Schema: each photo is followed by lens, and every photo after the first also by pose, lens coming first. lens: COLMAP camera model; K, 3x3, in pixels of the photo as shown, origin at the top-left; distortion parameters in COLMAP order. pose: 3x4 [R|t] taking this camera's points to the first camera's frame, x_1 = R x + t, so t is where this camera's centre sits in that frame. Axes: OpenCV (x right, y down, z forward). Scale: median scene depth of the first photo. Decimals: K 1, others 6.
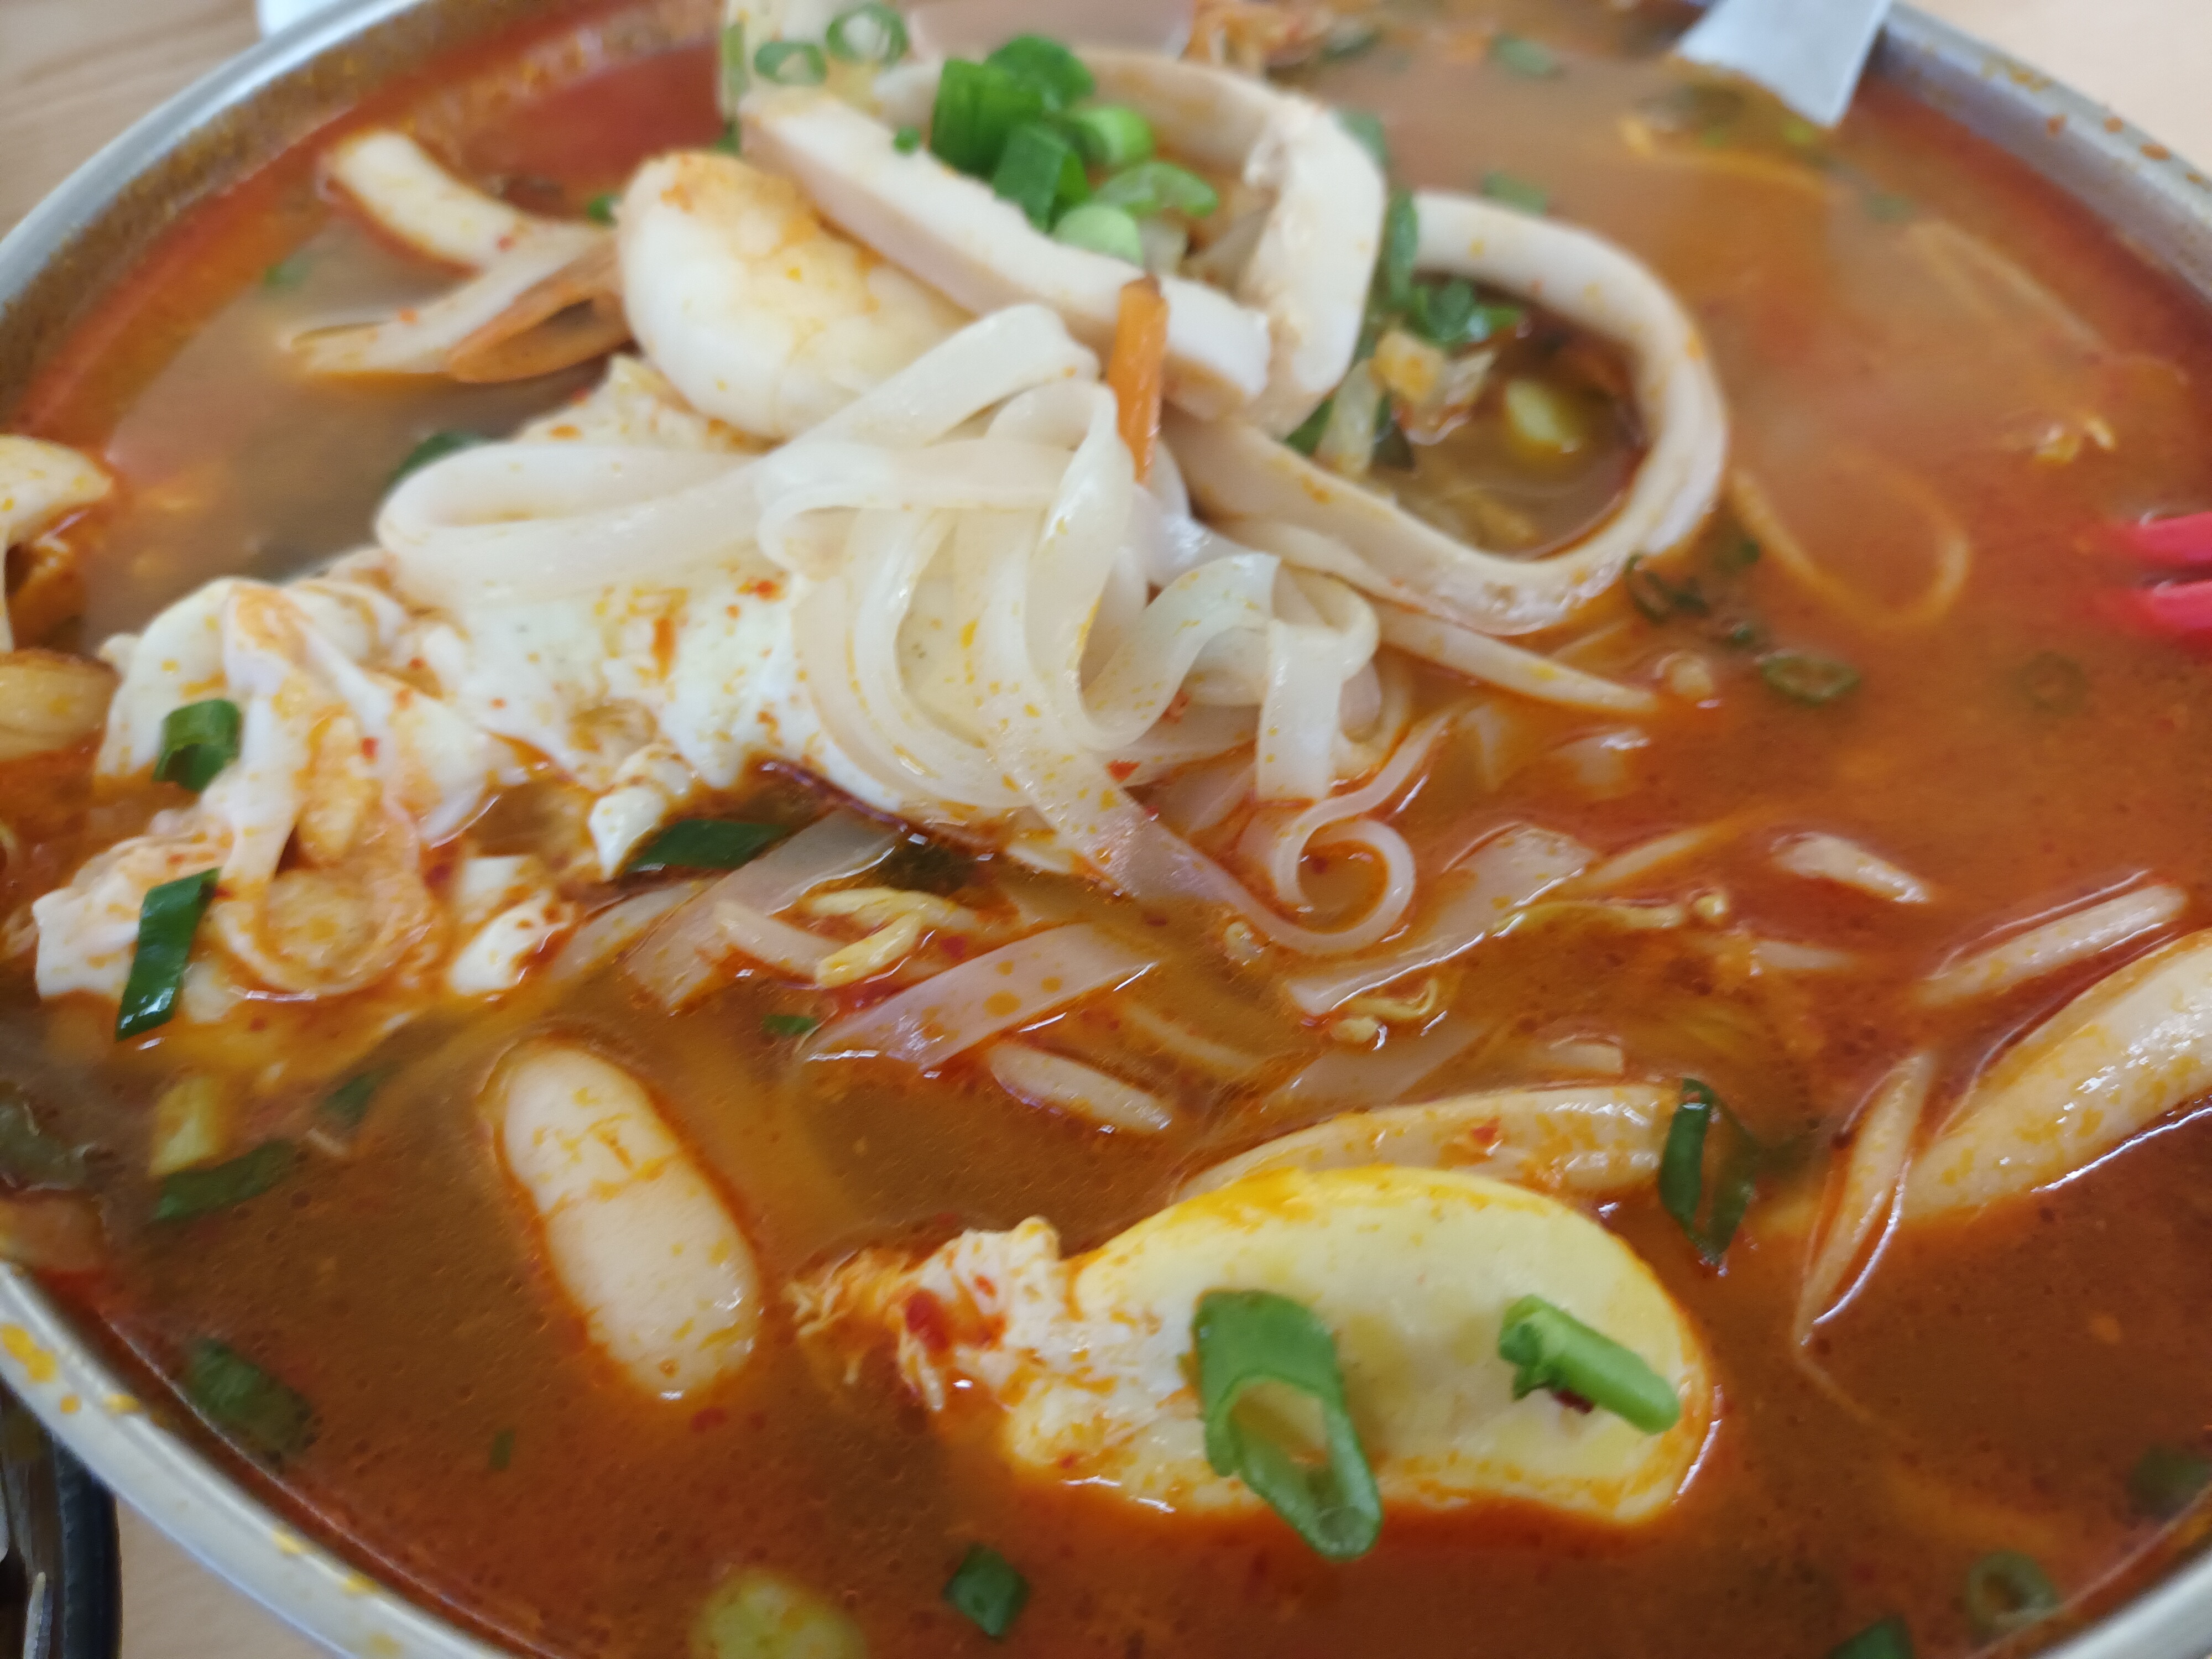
lens RADIAL K [[1747.9, 0, 1104.9], [0, 1747.9, 877.5], [0, 0, 1]] dist [0.011253, -0.034187]
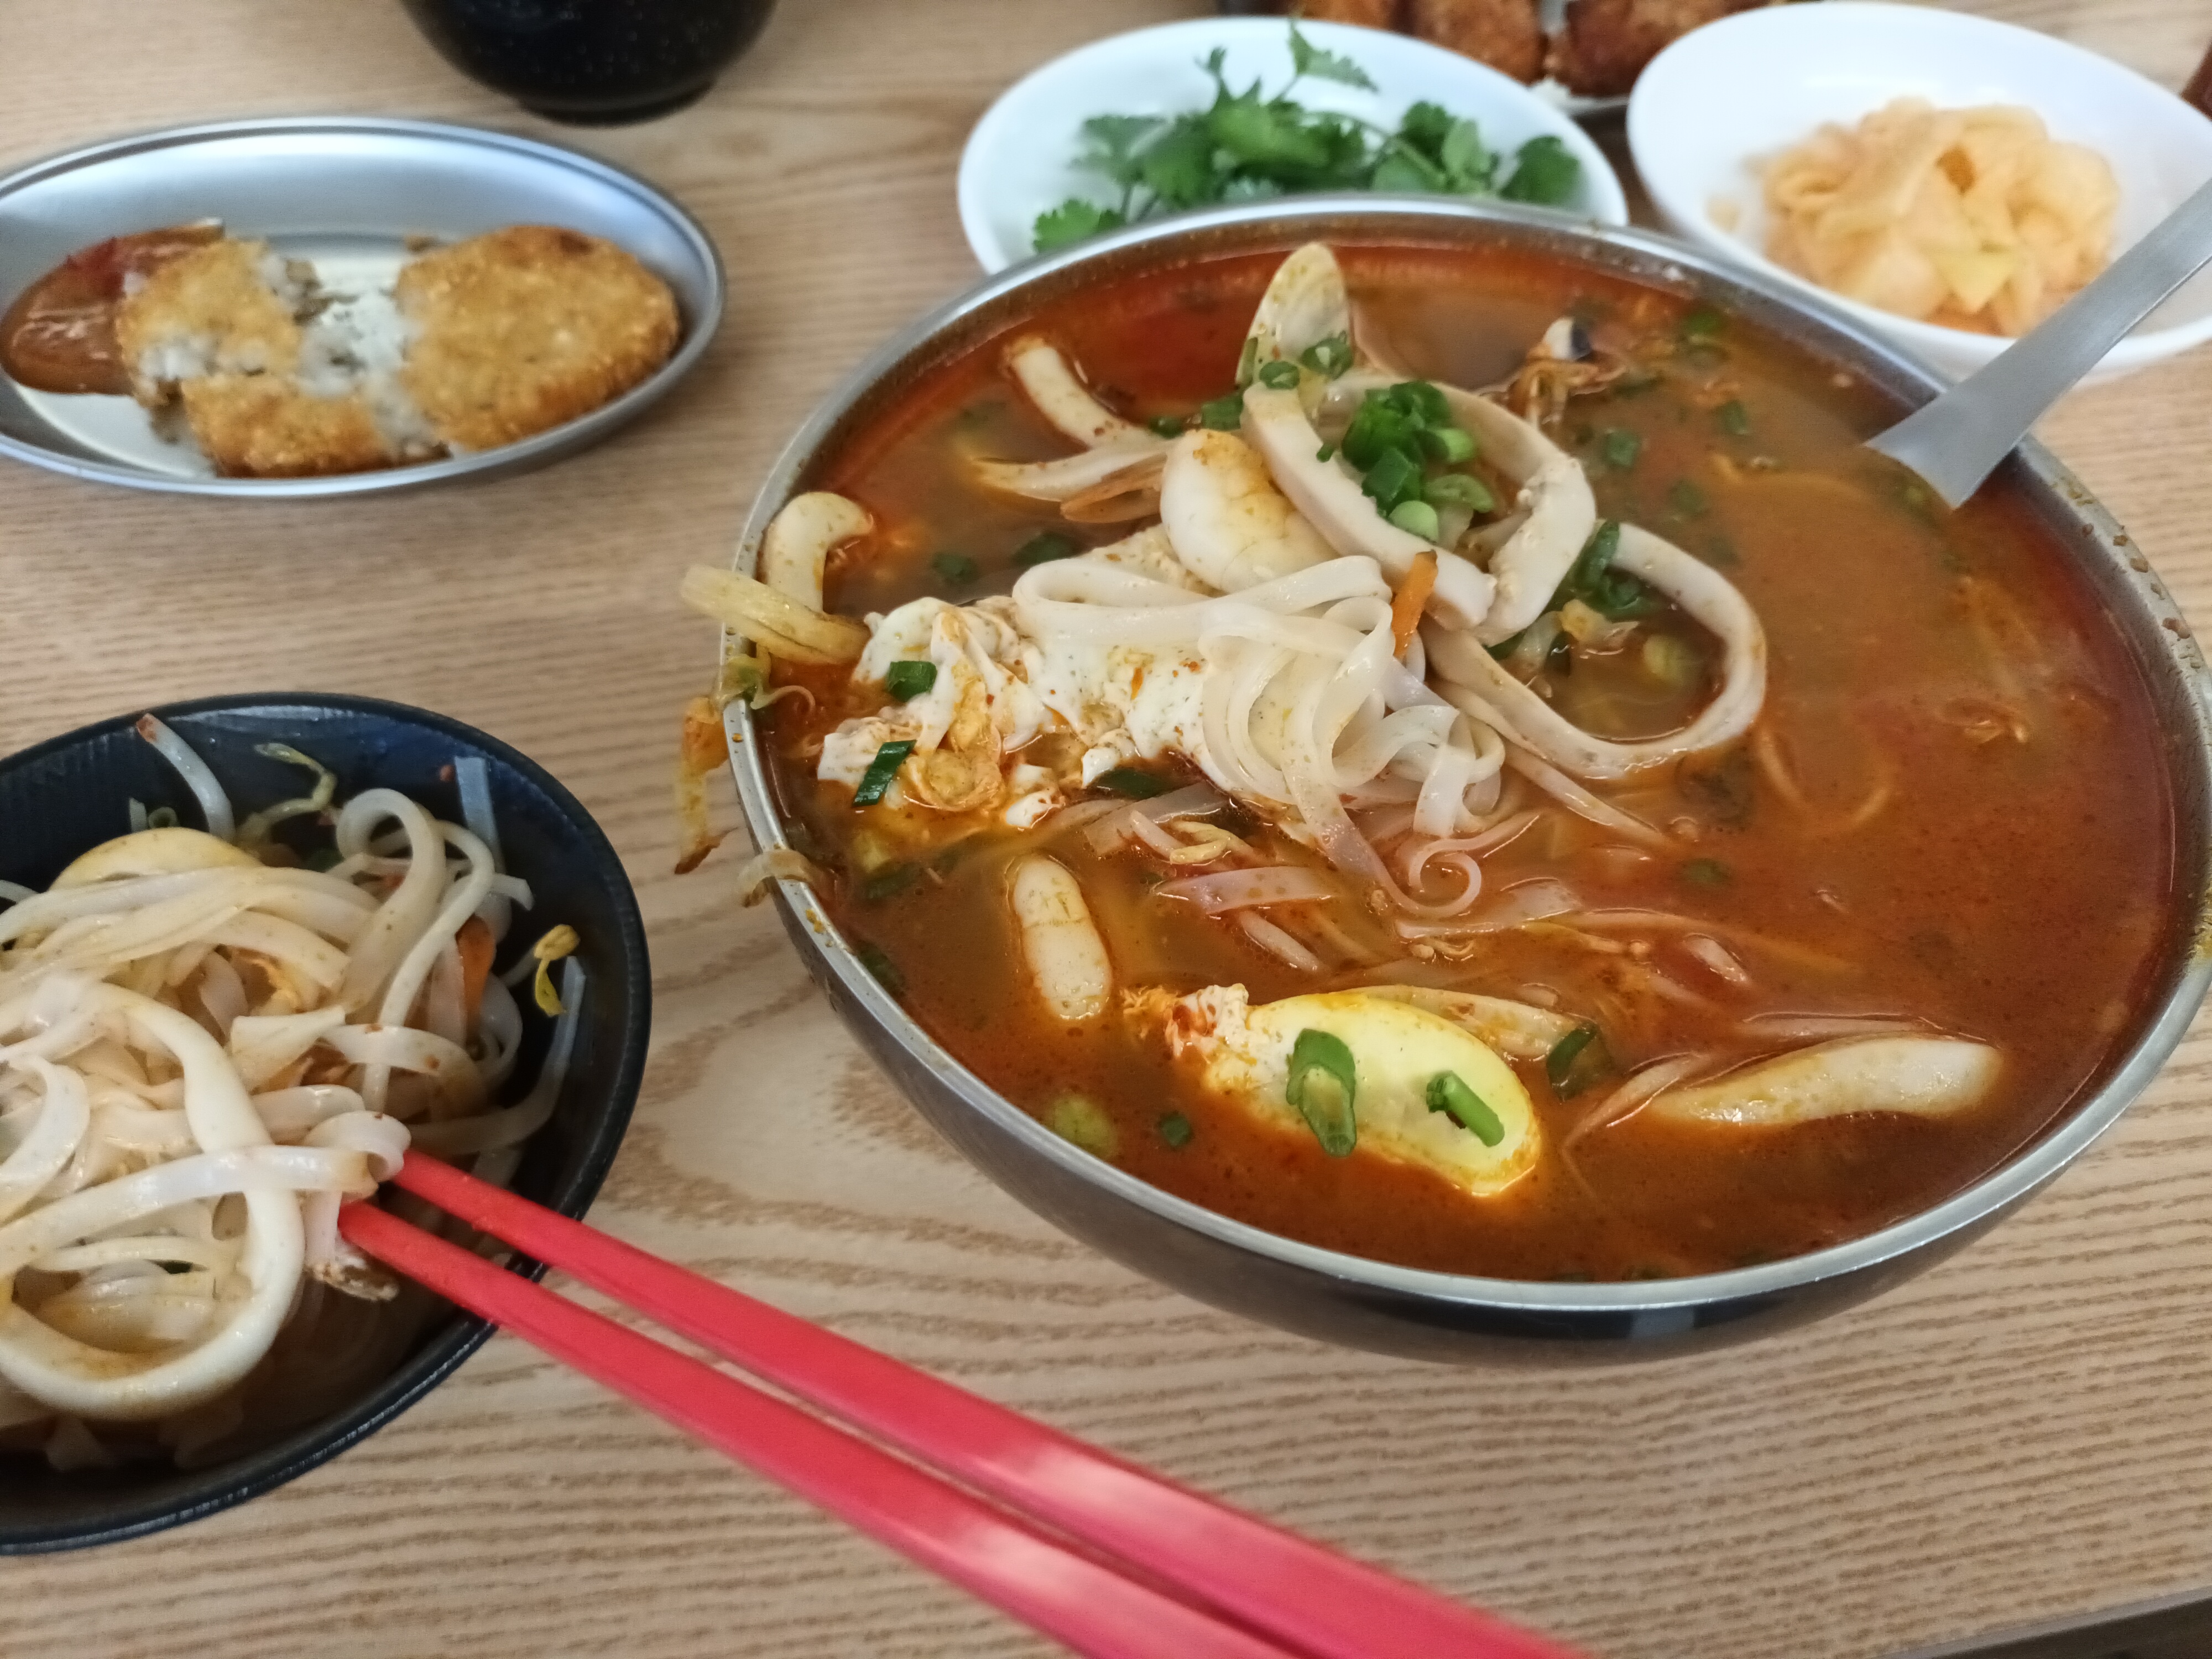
lens RADIAL K [[1747.9, 0, 1093.9], [0, 1747.9, 851.4], [0, 0, 1]] dist [0.011253, -0.034187]
pose [[0.949423, 0.246267, -0.194805, 0.136364], [-0.249920, 0.968248, 0.005998, 0.053842], [0.190097, 0.042991, 0.980824, -0.957634]]
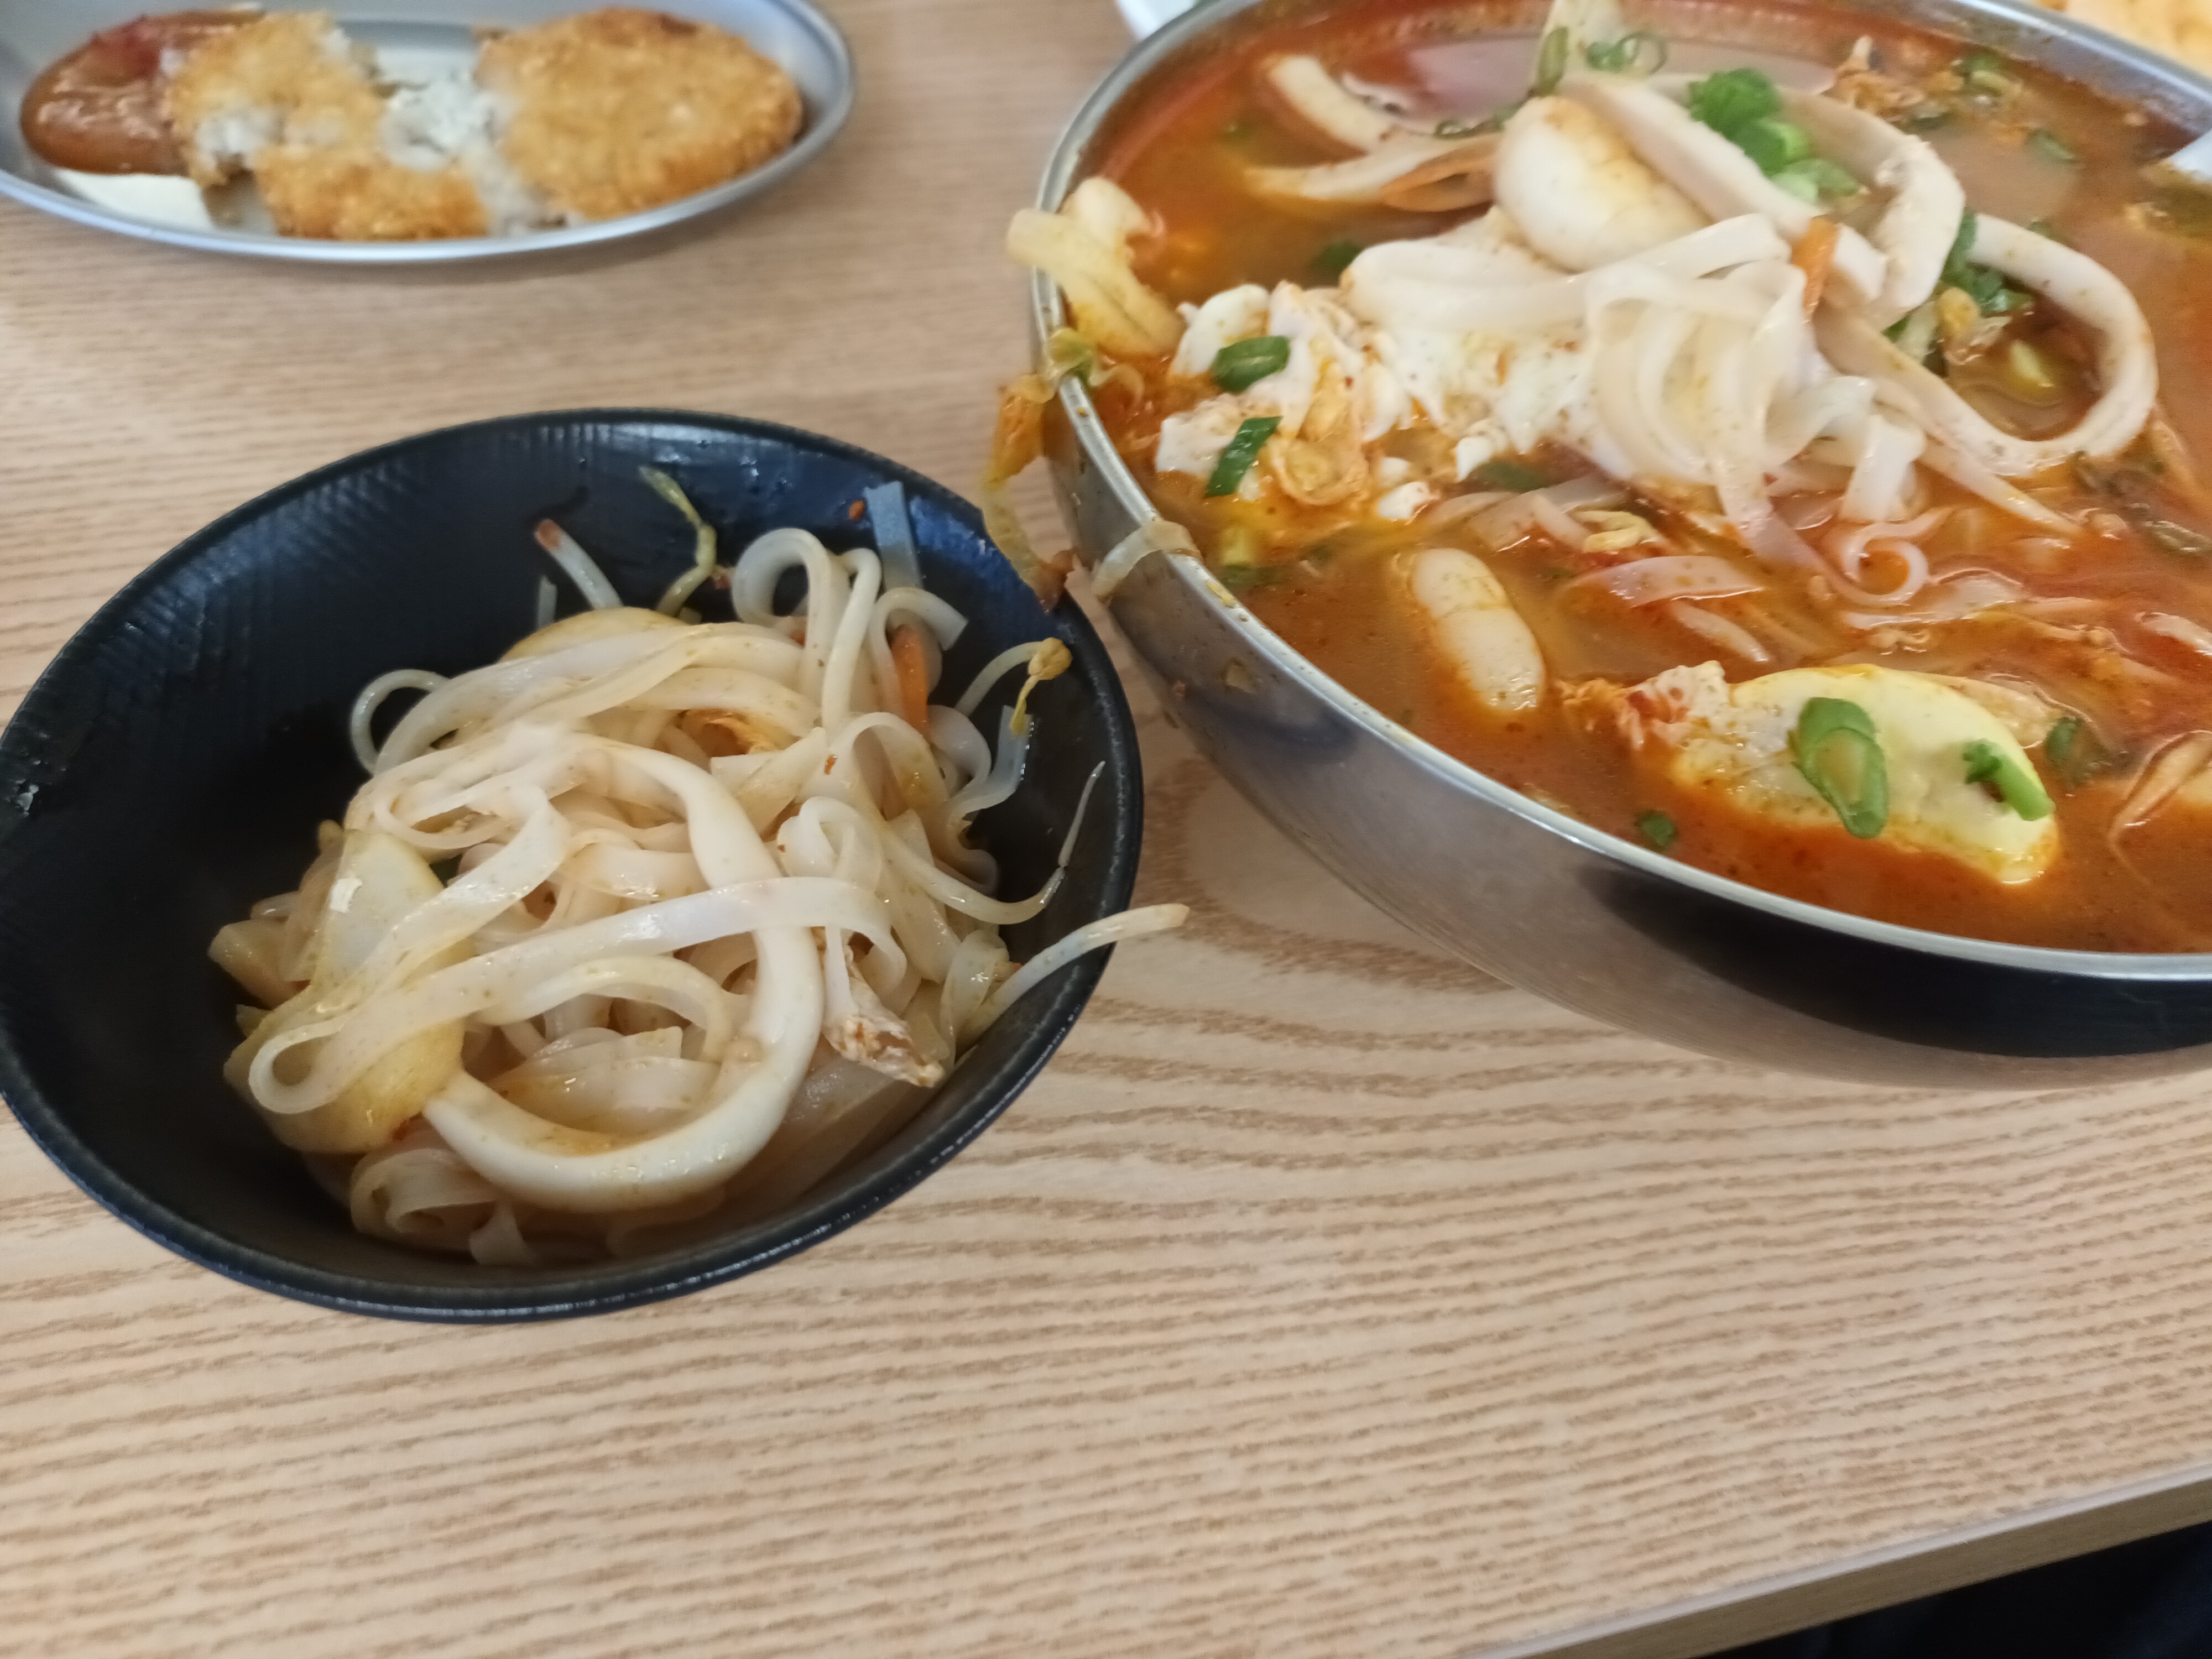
lens RADIAL K [[1747.9, 0, 1106.8], [0, 1747.9, 843.3], [0, 0, 1]] dist [0.011253, -0.034187]
pose [[0.964138, 0.232986, -0.127102, -0.314554], [-0.236776, 0.971443, -0.015356, 0.464446], [0.119895, 0.044900, 0.991771, -0.777602]]
